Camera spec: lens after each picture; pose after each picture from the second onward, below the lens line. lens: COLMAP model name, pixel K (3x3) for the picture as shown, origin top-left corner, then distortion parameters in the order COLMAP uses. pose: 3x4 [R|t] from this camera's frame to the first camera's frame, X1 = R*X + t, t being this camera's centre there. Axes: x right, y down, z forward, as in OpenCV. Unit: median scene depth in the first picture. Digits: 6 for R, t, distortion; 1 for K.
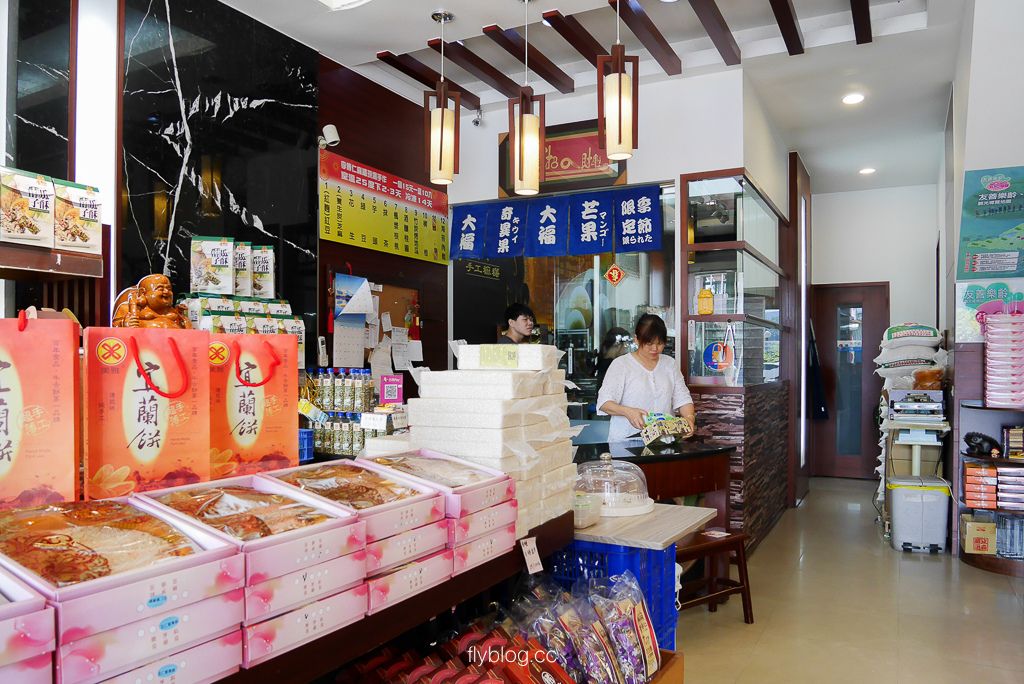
lens RADIAL K [[762.8, 0, 512.5], [0, 762.8, 352.7], [0, 0, 1]] dist [-0.050895, 0.012409]
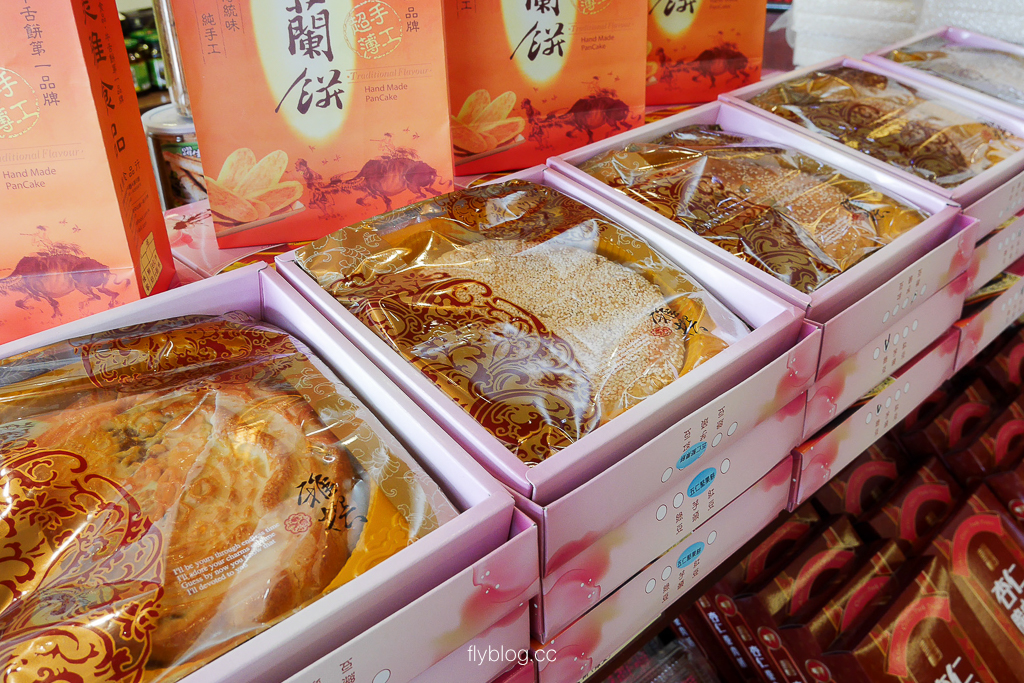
lens RADIAL K [[972.1, 0, 506.8], [0, 972.1, 339.9], [0, 0, 1]] dist [-0.054881, 0.000000]
pose [[0.939609, 0.110257, -0.324005, -0.299147], [0.055064, 0.885654, 0.461070, -0.019179], [0.337792, -0.451066, 0.826097, 0.369043]]
